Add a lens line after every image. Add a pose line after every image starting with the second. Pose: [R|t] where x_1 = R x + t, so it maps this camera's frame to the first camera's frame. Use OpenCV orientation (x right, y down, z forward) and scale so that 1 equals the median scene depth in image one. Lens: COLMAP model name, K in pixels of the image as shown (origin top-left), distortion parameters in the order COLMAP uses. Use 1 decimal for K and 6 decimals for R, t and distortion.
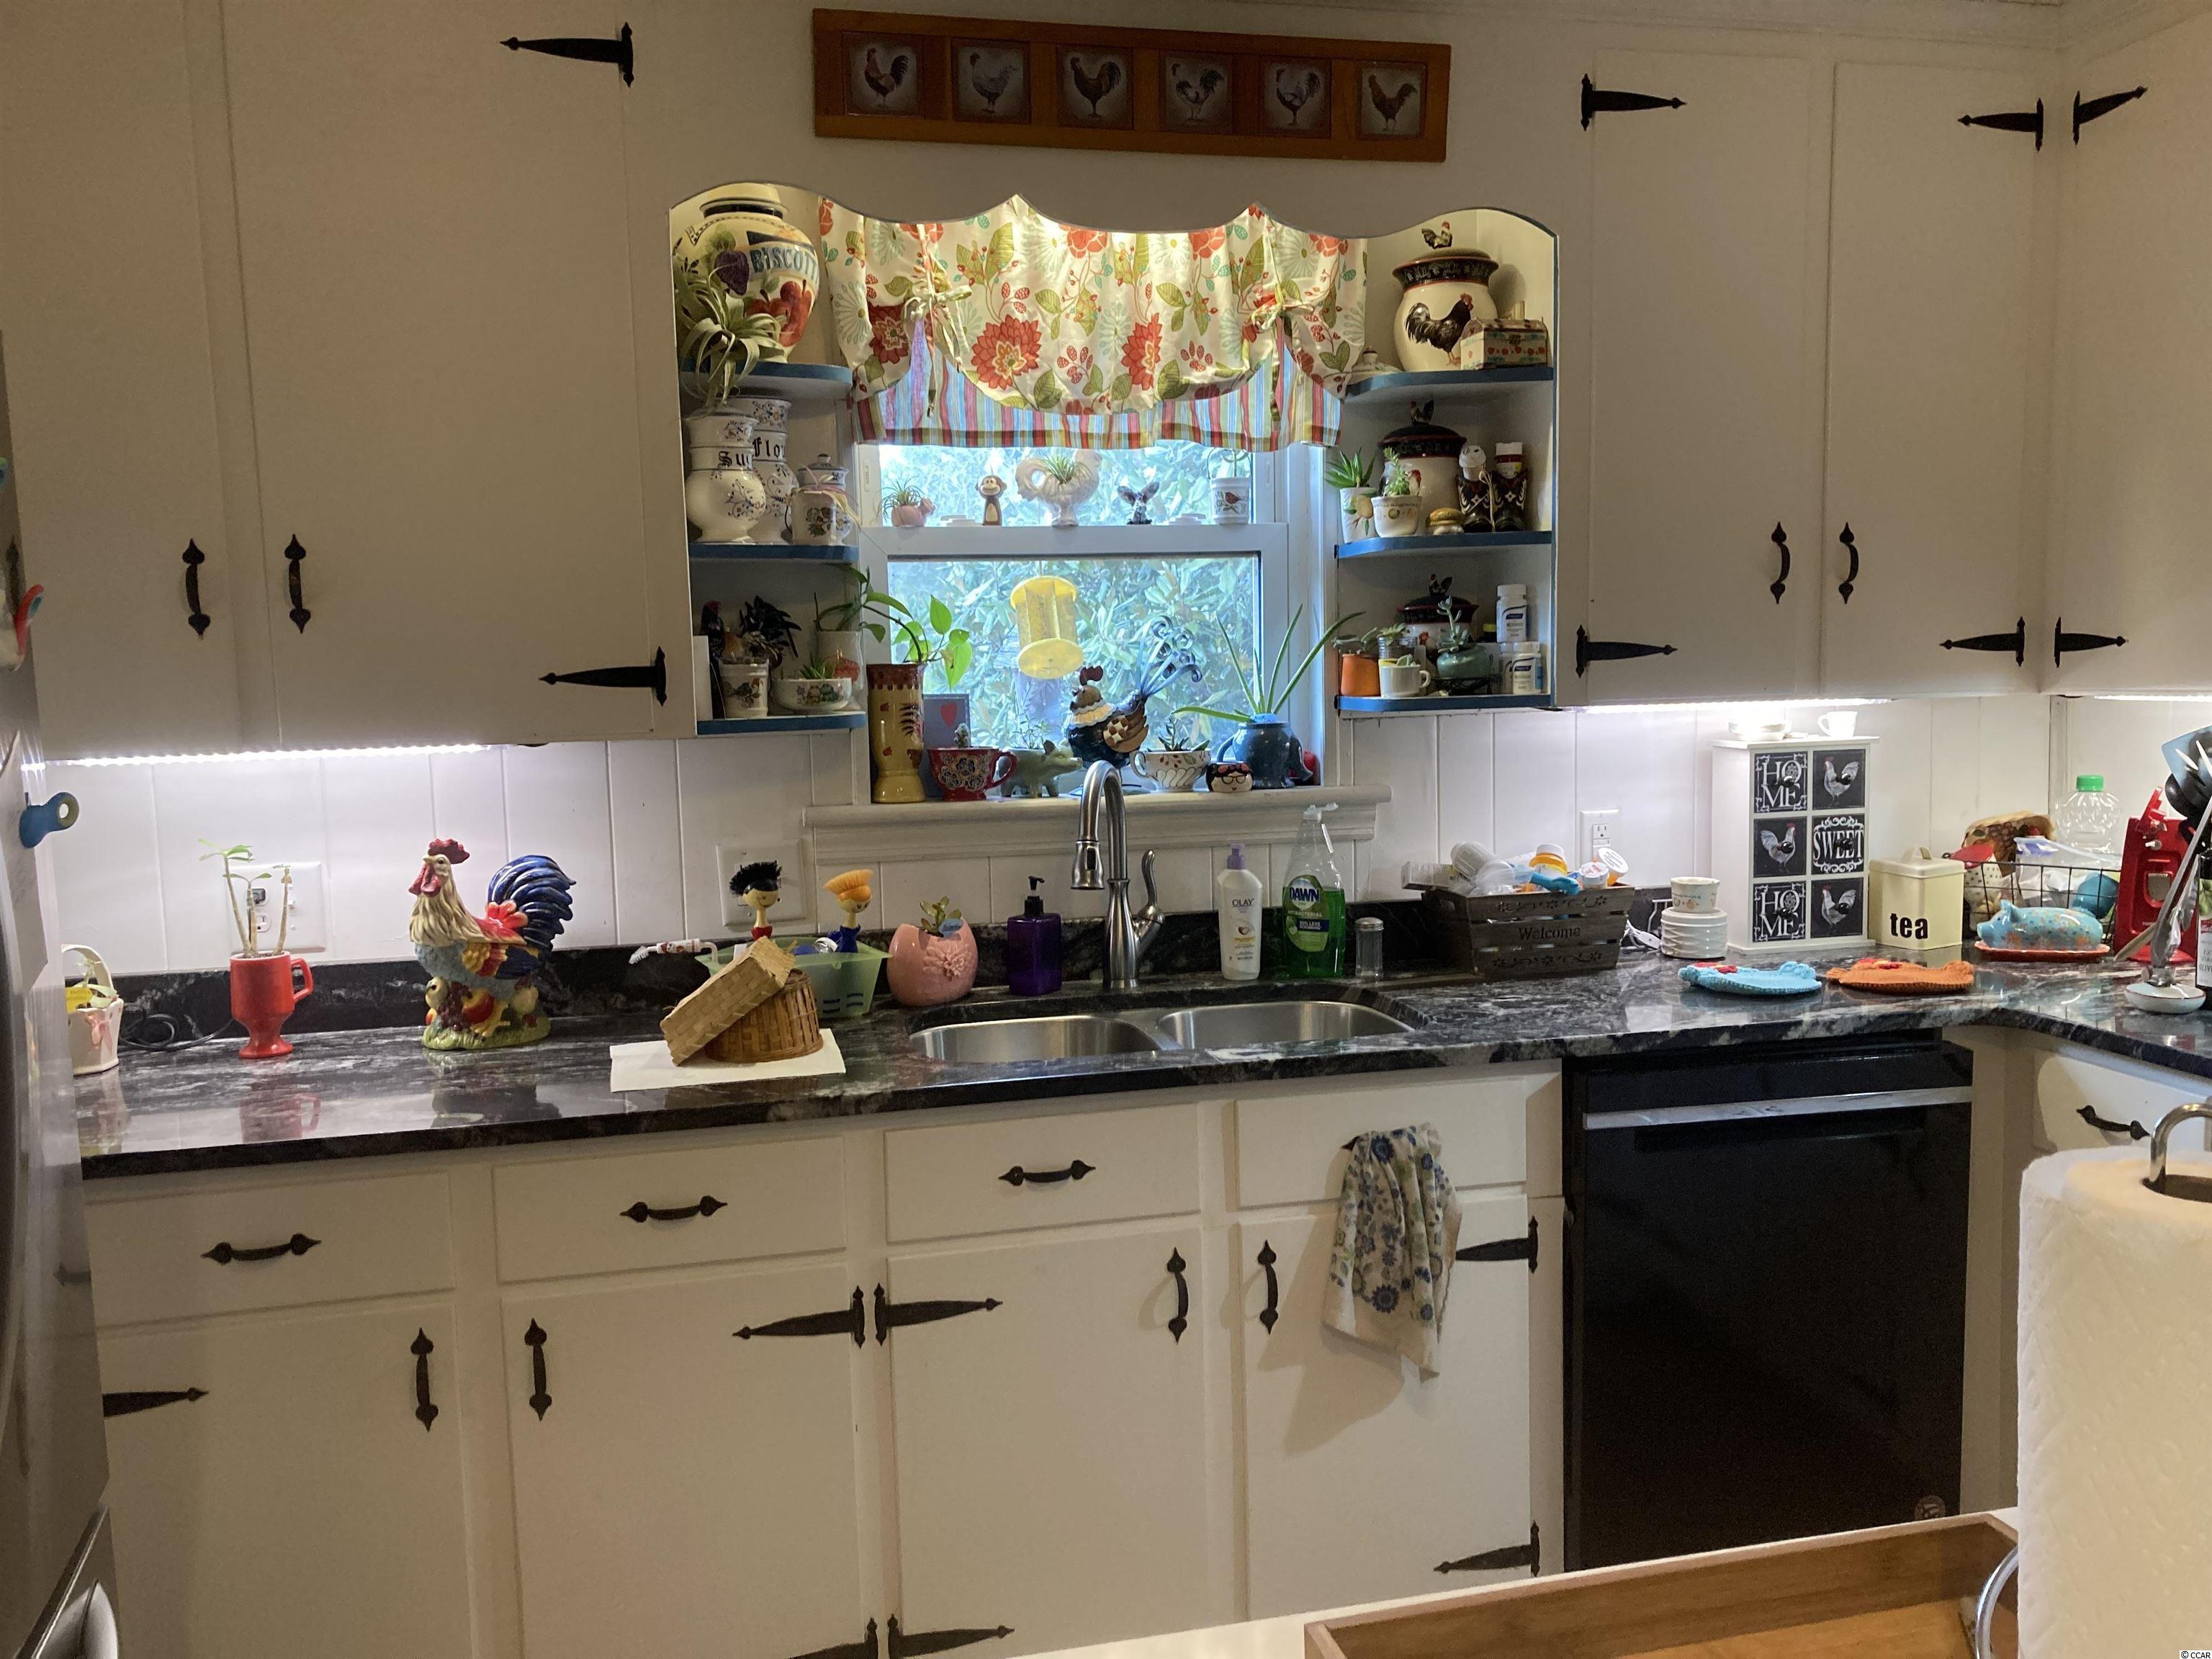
lens RADIAL K [[1738.7, 0, 1108.0], [0, 1738.7, 800.7], [0, 0, 1]] dist [0.016828, -0.011307]
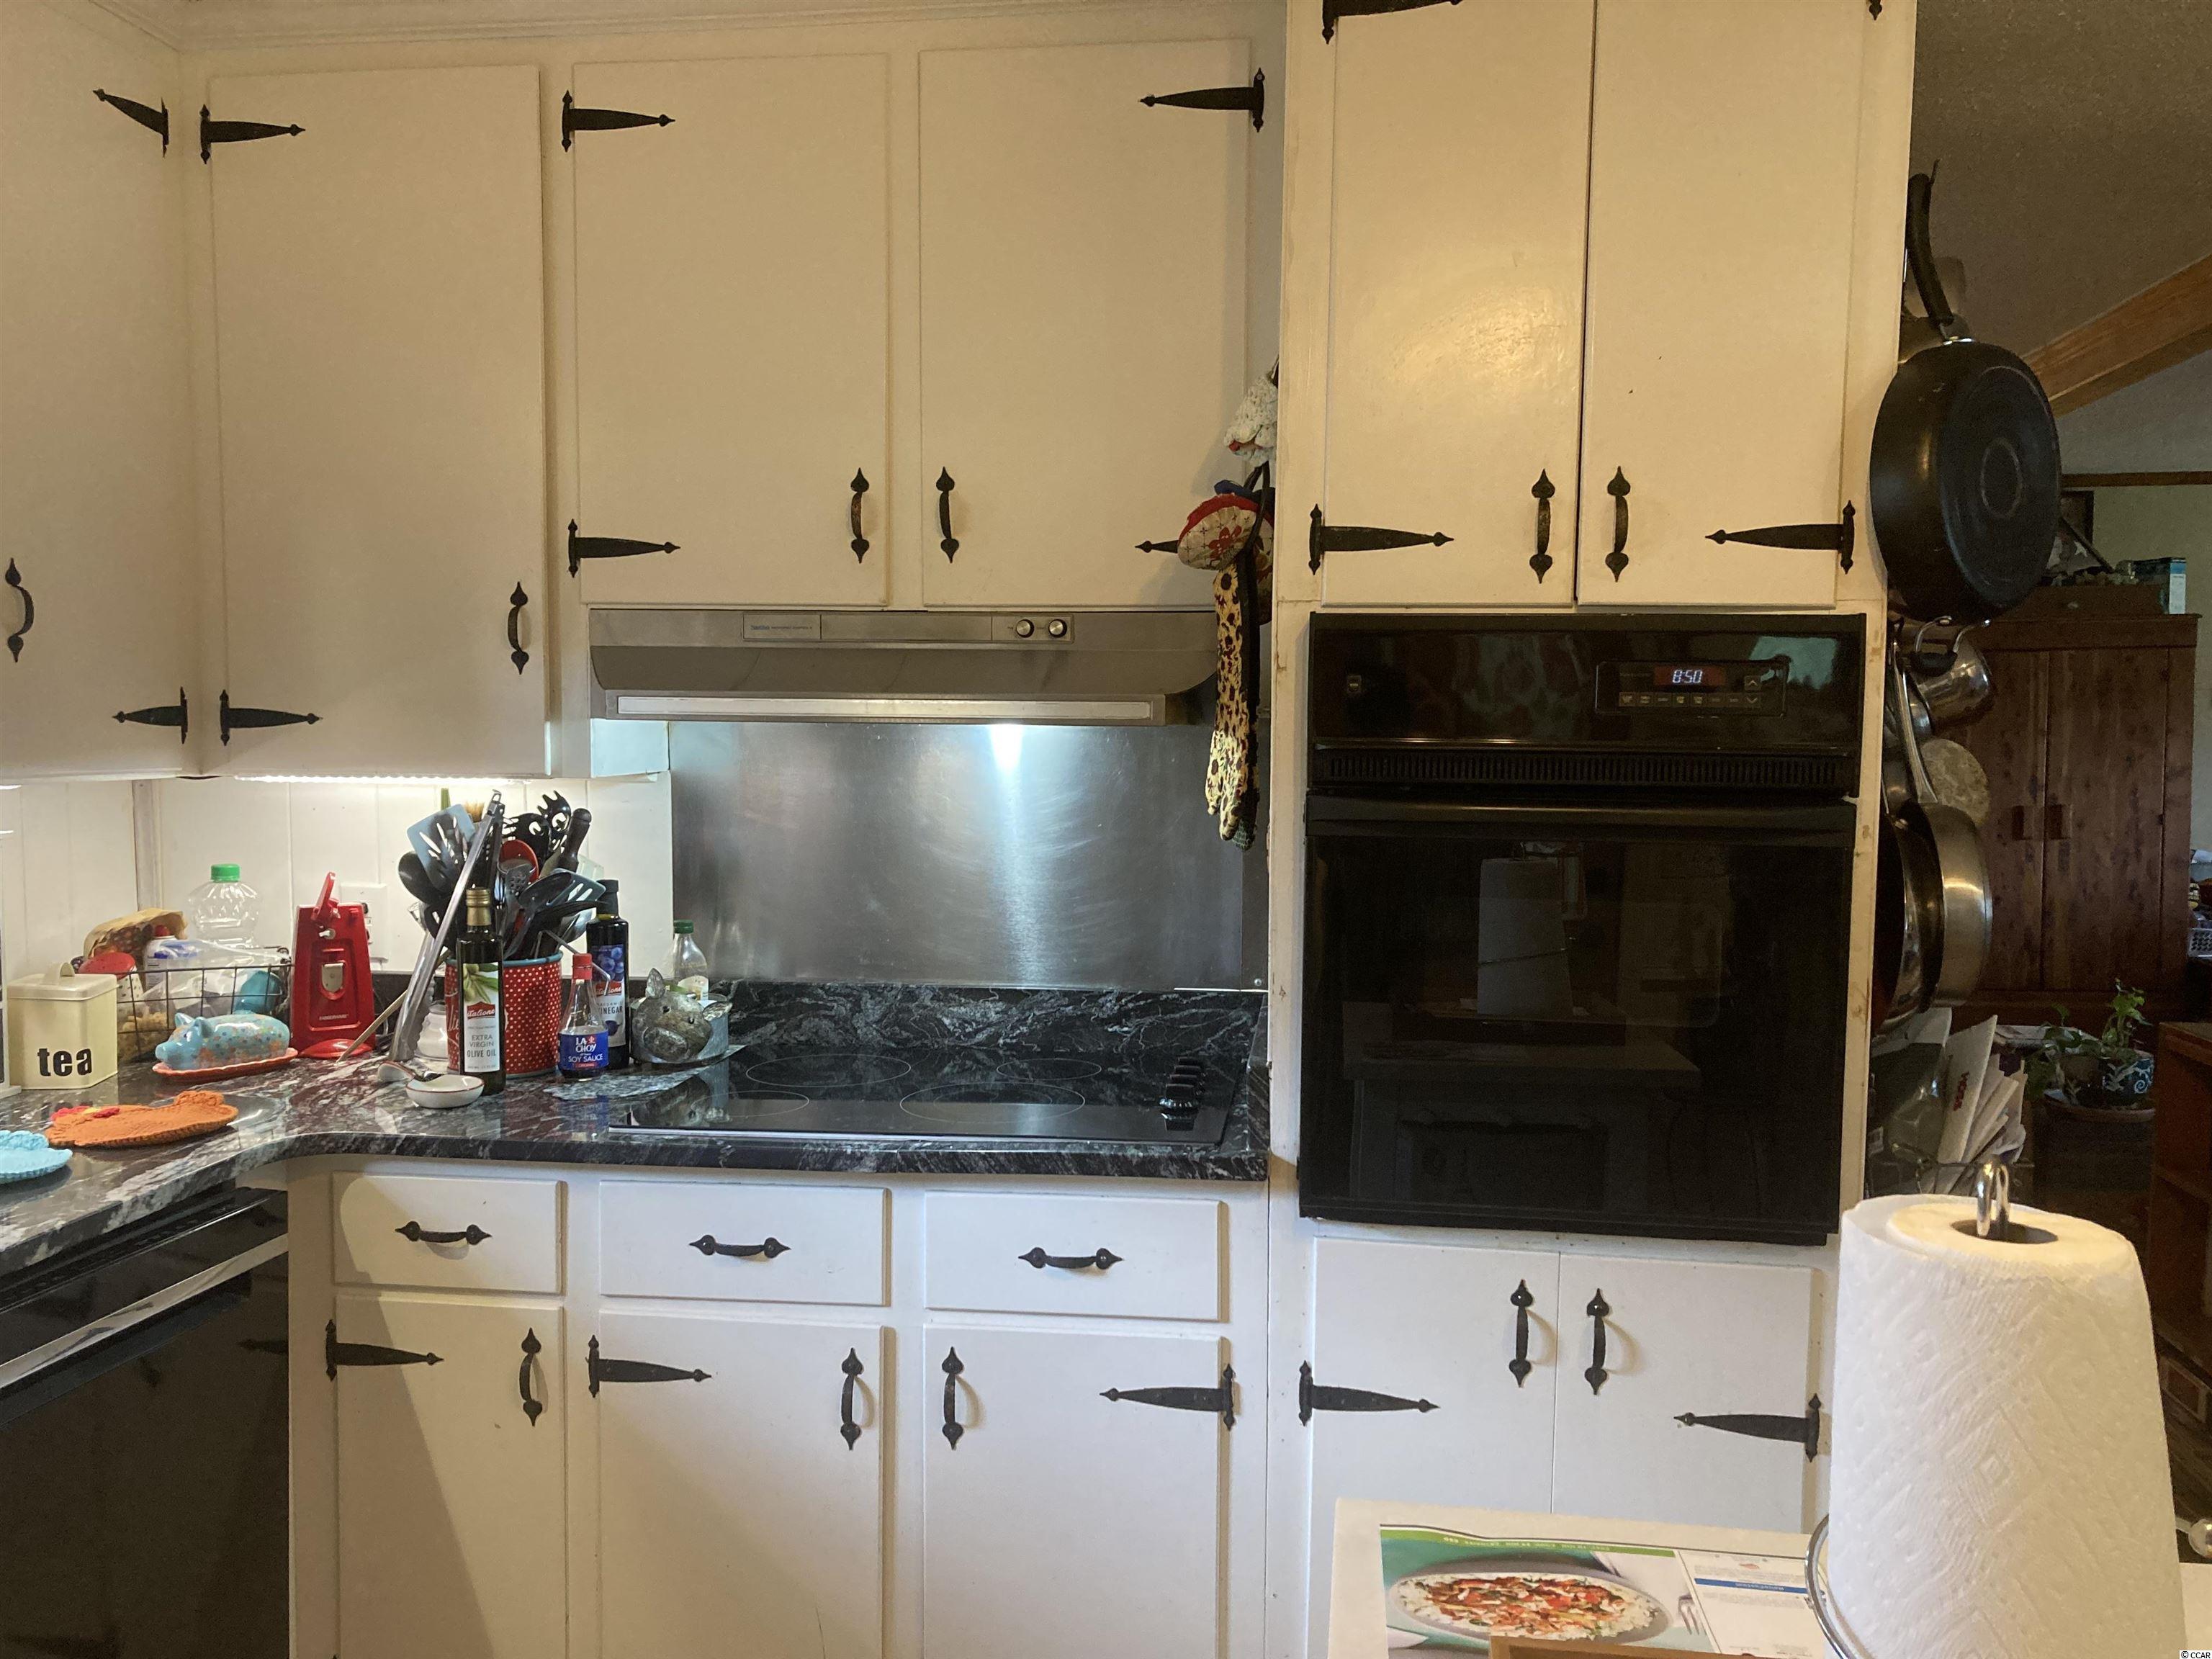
lens RADIAL K [[1791.3, 0, 1106.0], [0, 1791.3, 829.5], [0, 0, 1]] dist [0.023308, -0.015642]
pose [[0.354646, -0.036644, 0.934282, -0.157494], [0.060345, 0.998046, 0.016238, -0.021260], [-0.933051, 0.050620, 0.356164, 0.253766]]
